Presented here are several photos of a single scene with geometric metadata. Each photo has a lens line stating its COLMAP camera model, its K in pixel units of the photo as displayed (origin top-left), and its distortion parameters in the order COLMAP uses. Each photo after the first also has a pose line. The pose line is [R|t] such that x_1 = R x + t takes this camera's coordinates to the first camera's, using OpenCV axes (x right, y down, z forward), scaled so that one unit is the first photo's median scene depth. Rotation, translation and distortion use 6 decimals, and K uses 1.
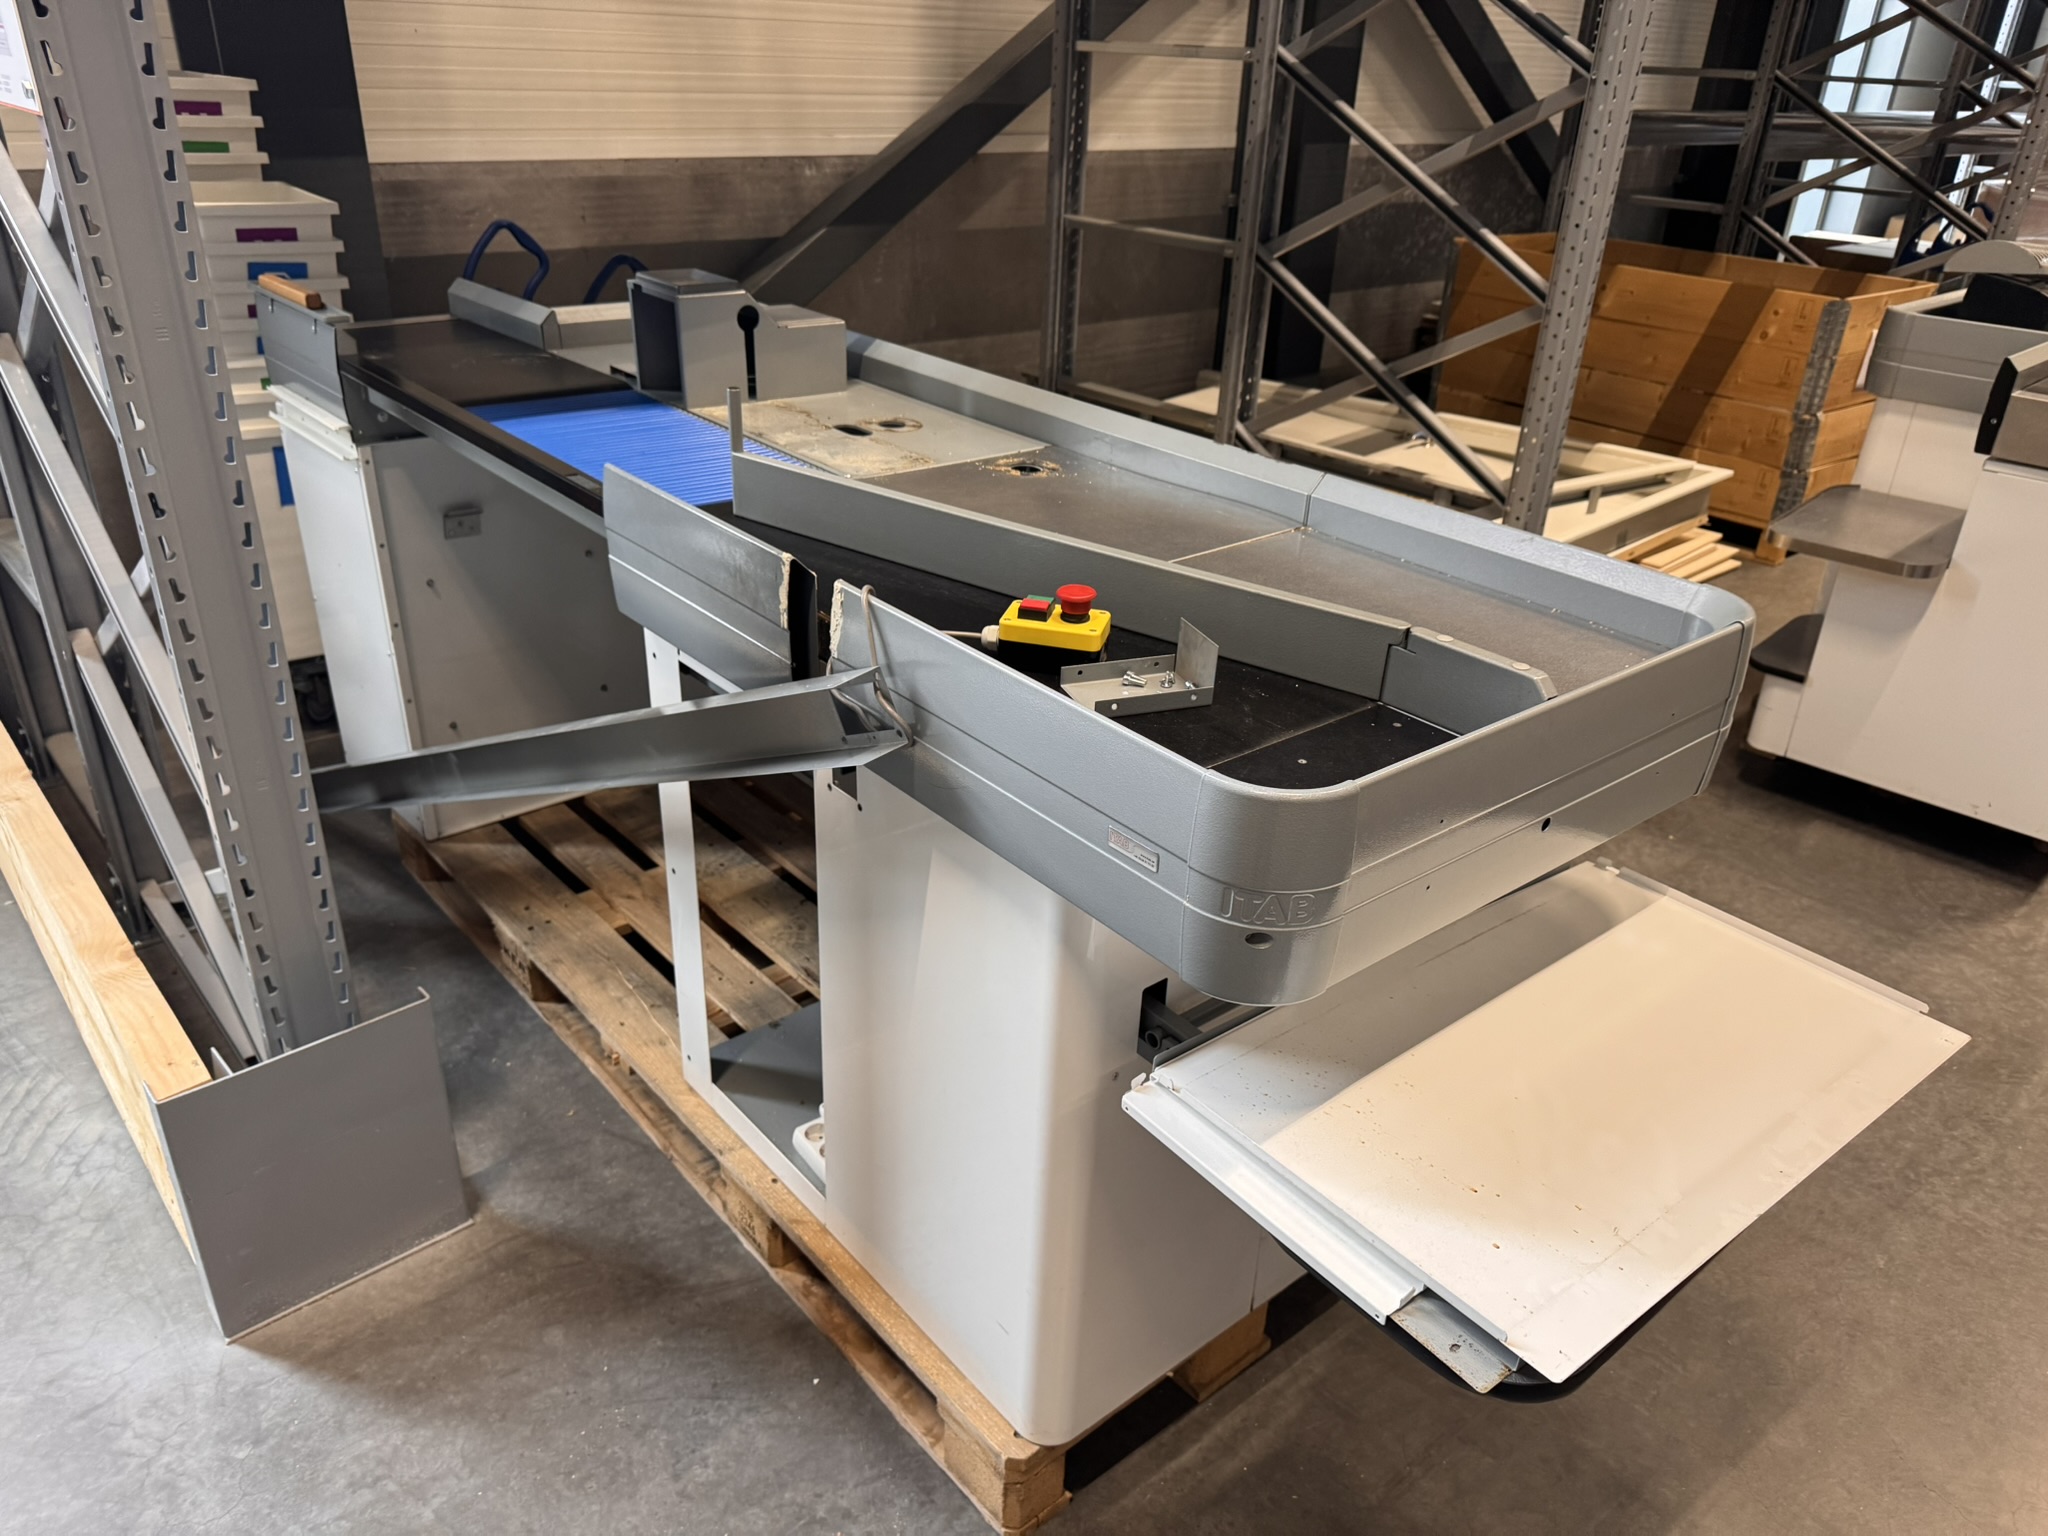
lens RADIAL K [[1453.2, 0, 1035.2], [0, 1453.2, 769.1], [0, 0, 1]] dist [0.009217, -0.011179]
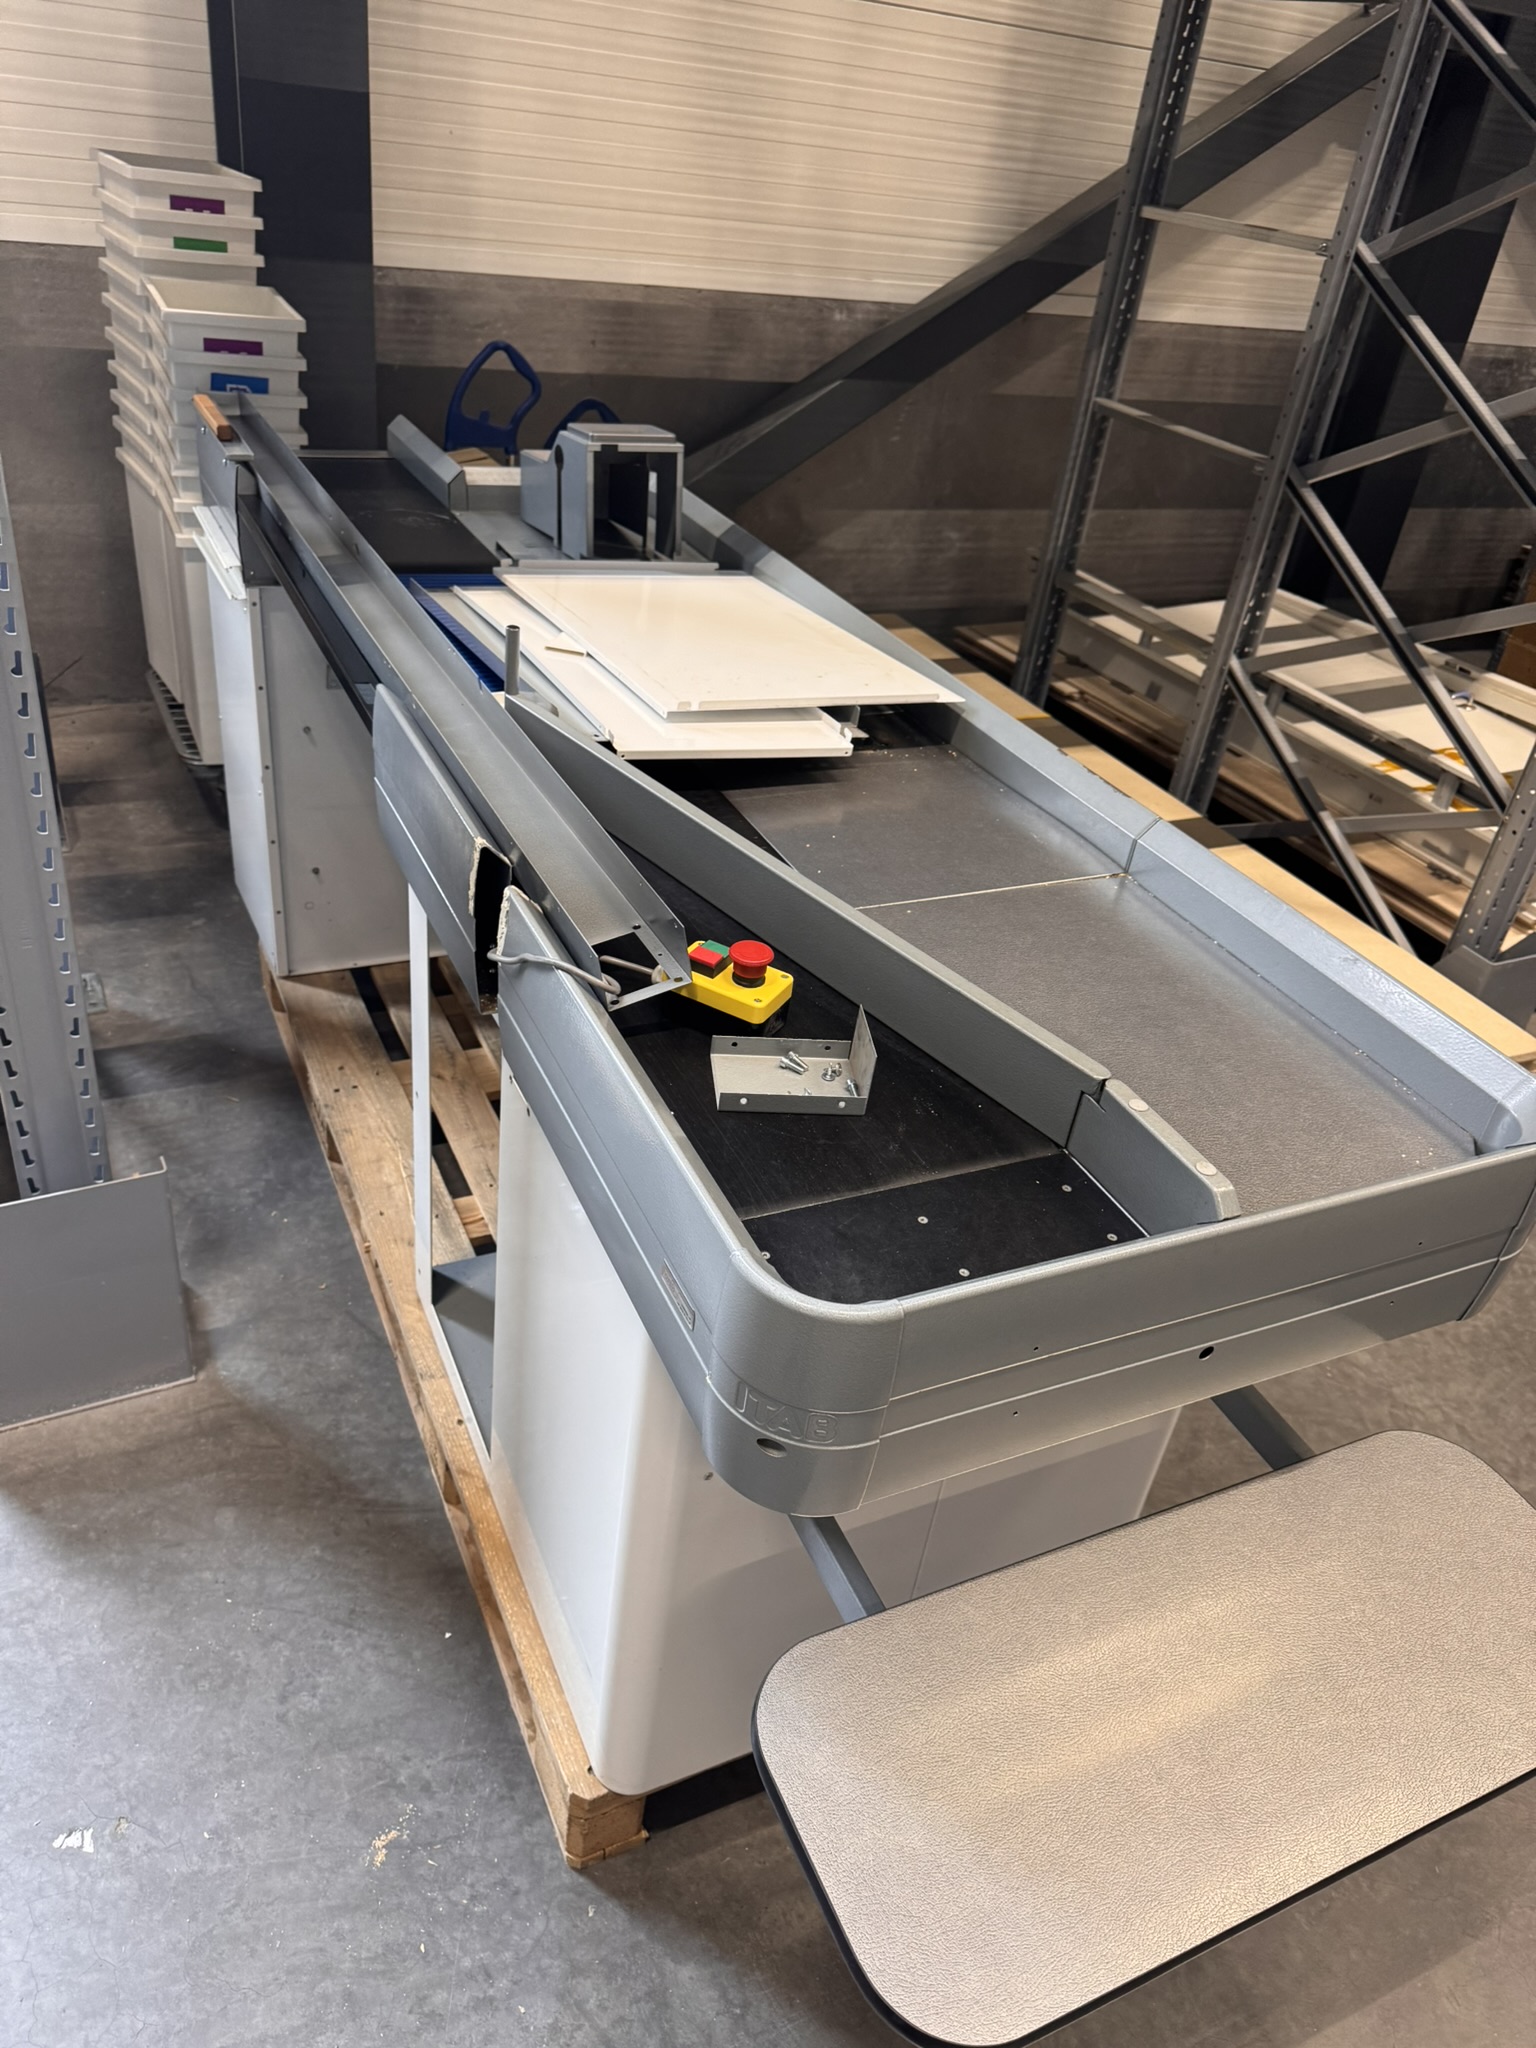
lens RADIAL K [[1453.2, 0, 756.6], [0, 1453.2, 1021.4], [0, 0, 1]] dist [0.009217, -0.011179]
pose [[0.962605, 0.200652, -0.182020, 0.104421], [-0.184837, 0.977646, 0.100219, -0.088614], [0.198060, -0.062827, 0.978174, 0.069252]]
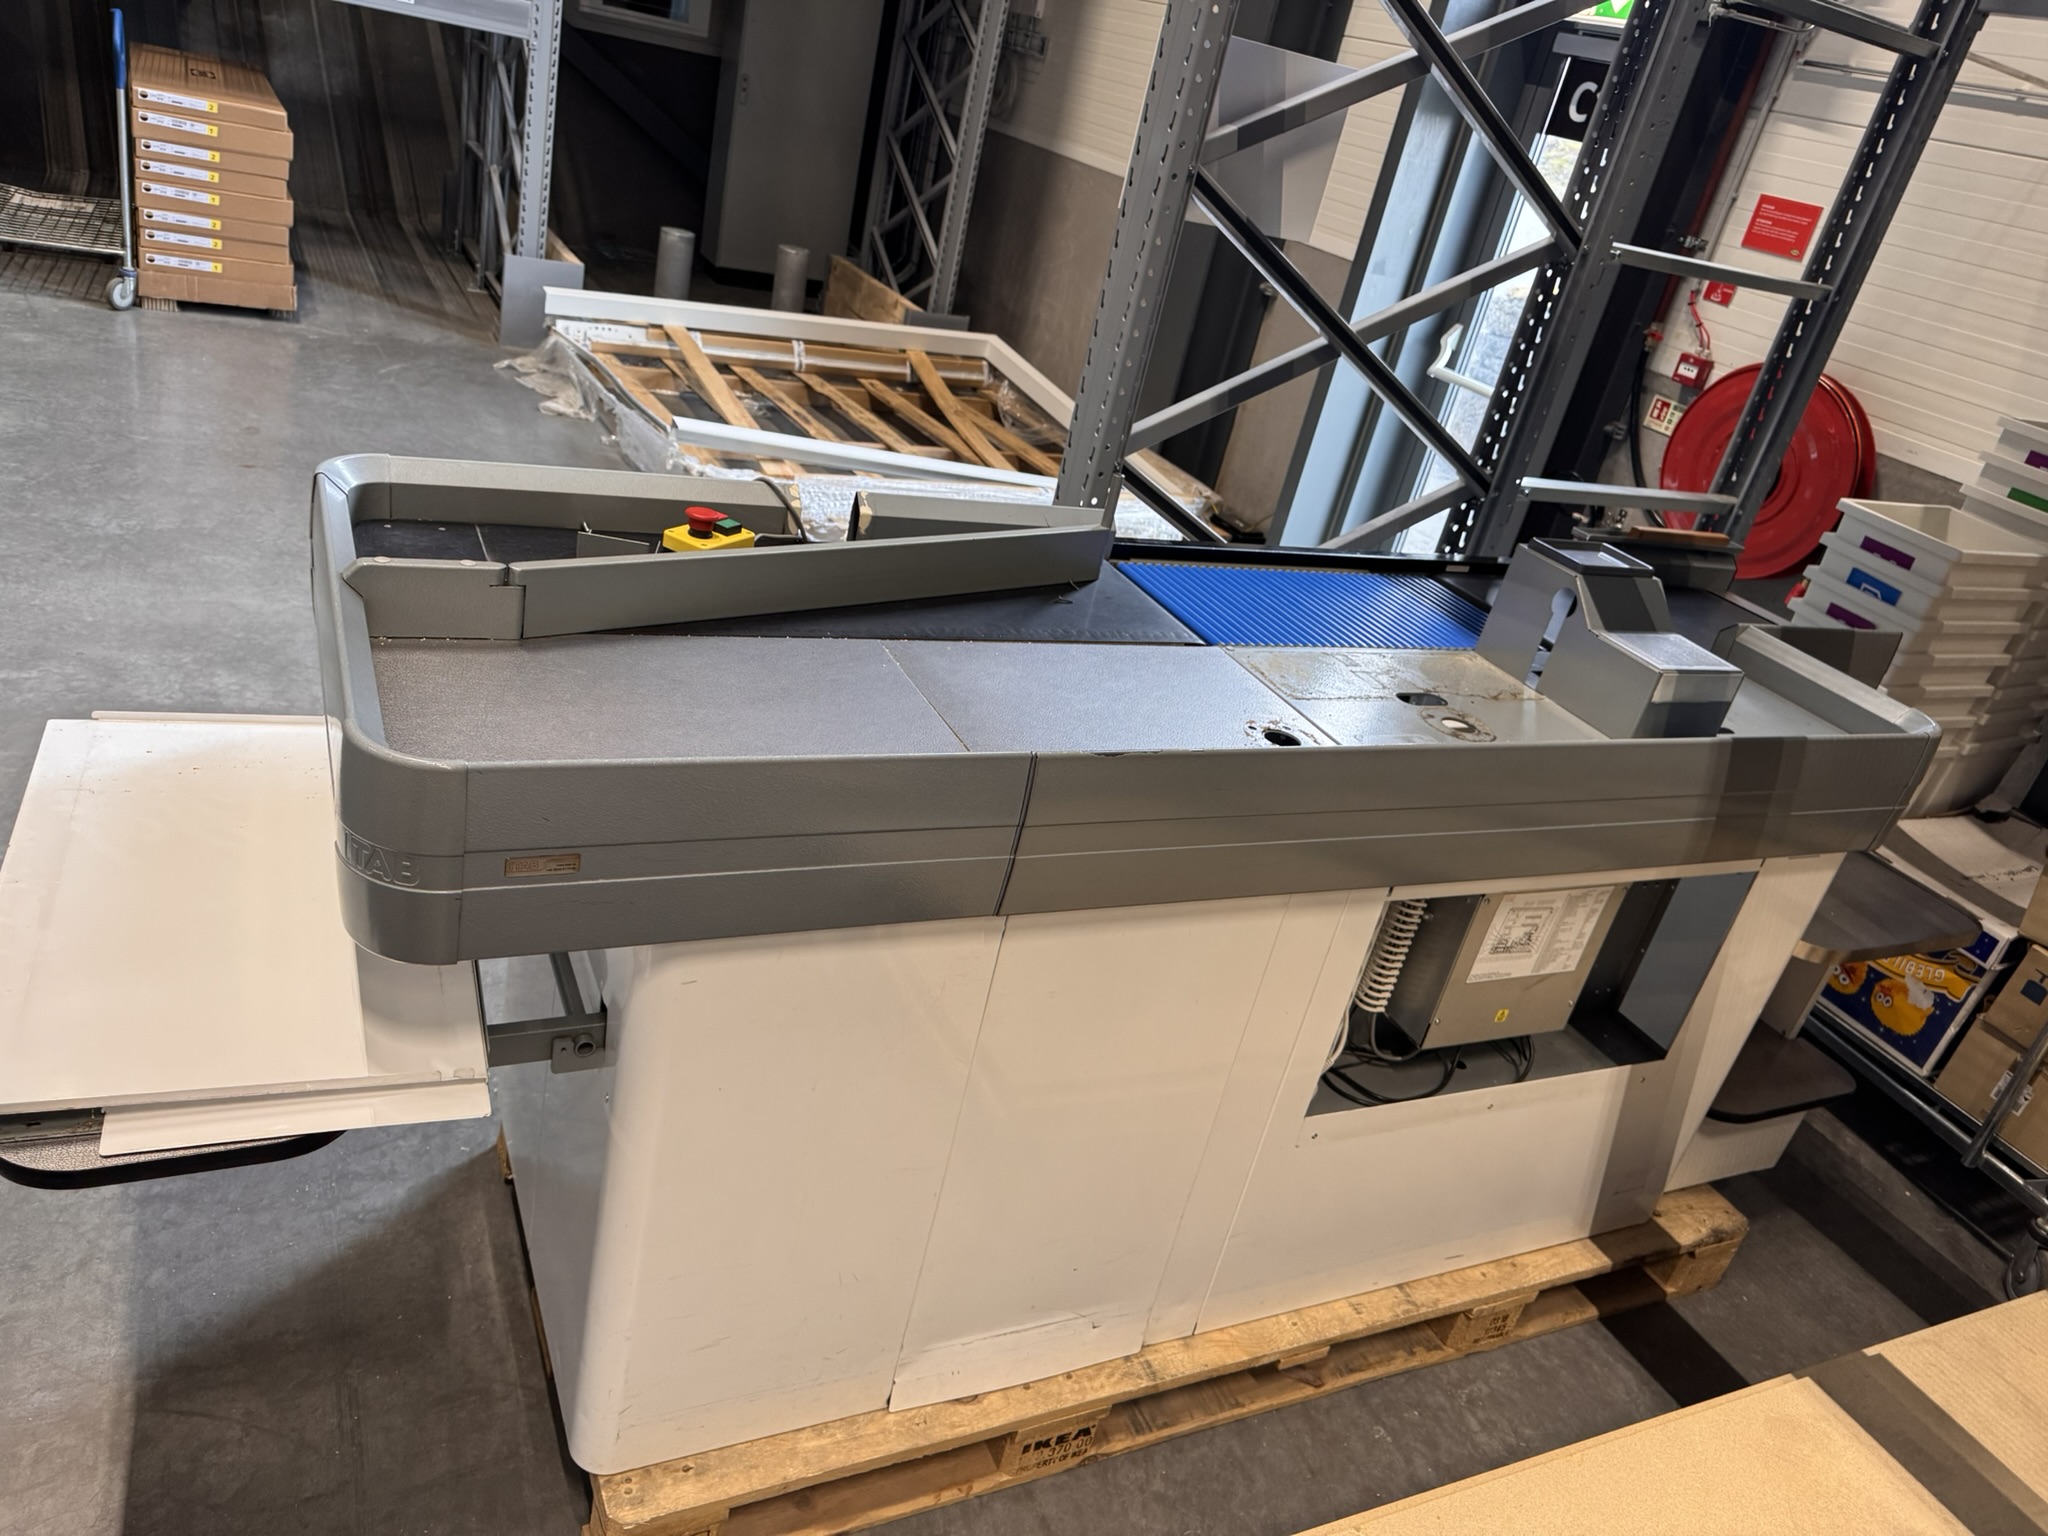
lens RADIAL K [[1453.2, 0, 1028.0], [0, 1453.2, 772.7], [0, 0, 1]] dist [0.009217, -0.011179]
pose [[-0.233905, 0.349731, -0.907181, 0.611008], [-0.623116, 0.662324, 0.415998, -0.348826], [0.746334, 0.662582, 0.063003, 0.665991]]
